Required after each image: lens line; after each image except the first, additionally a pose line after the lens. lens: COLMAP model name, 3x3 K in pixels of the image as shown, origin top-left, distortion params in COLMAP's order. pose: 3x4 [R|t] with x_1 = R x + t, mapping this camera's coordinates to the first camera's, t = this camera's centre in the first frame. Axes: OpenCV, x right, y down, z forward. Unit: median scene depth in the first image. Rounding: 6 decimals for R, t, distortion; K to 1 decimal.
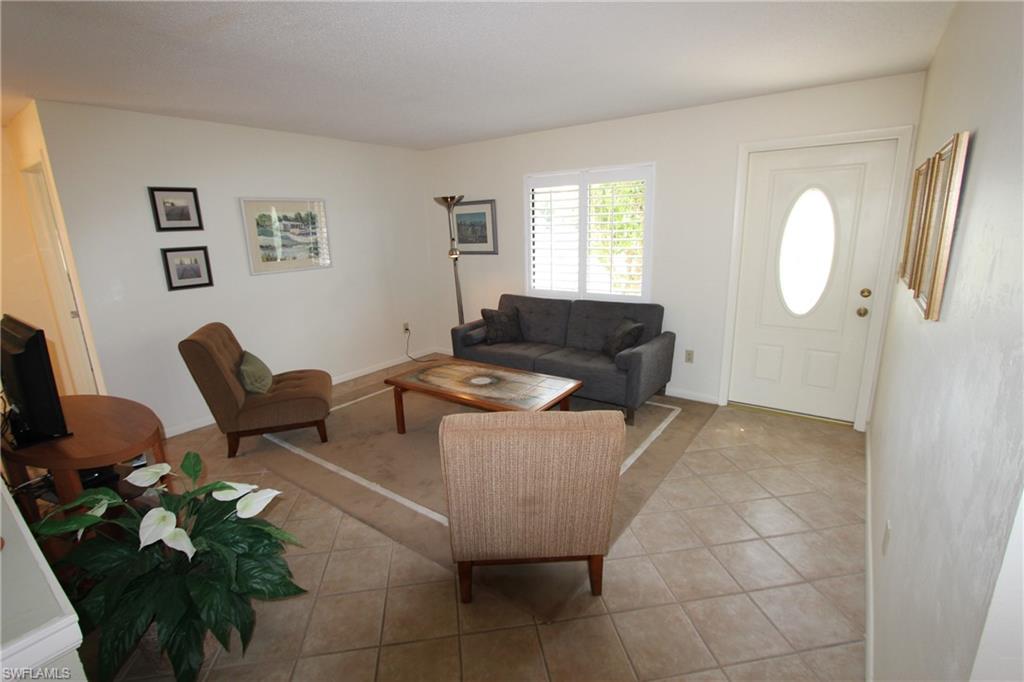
lens RADIAL K [[468.3, 0, 512.0], [0, 468.3, 341.0], [0, 0, 1]] dist [-0.013077, 0.000212]
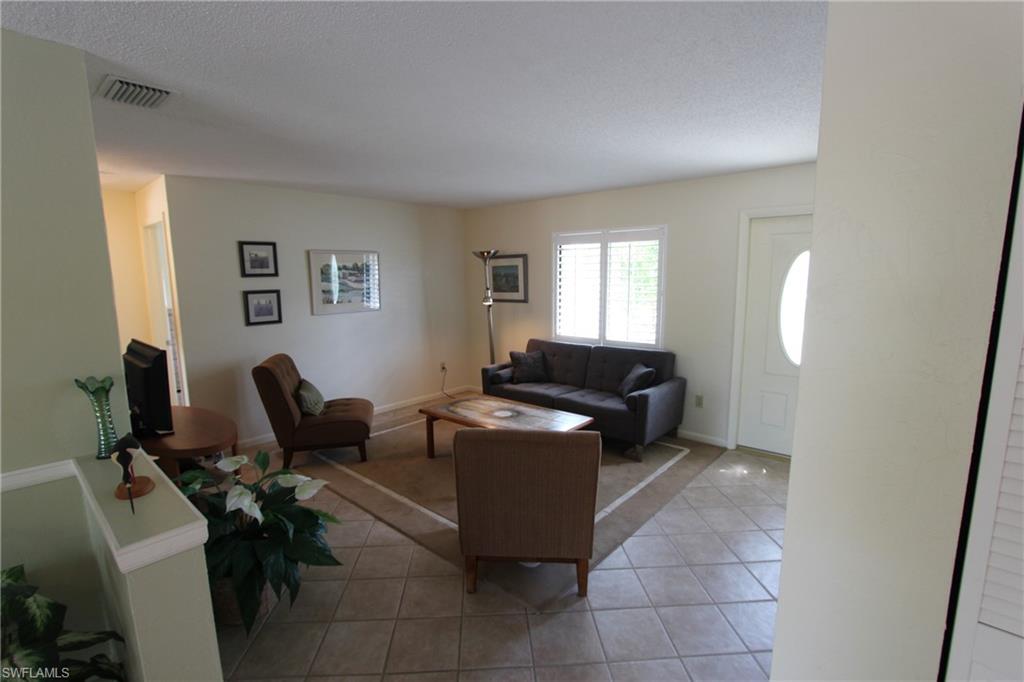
lens RADIAL K [[468.3, 0, 512.0], [0, 468.3, 341.0], [0, 0, 1]] dist [-0.013077, 0.000212]
pose [[0.995393, 0.031531, -0.090550, 0.052056], [-0.040405, 0.994375, -0.097907, 0.020790], [0.086954, 0.101115, 0.991068, -0.127359]]
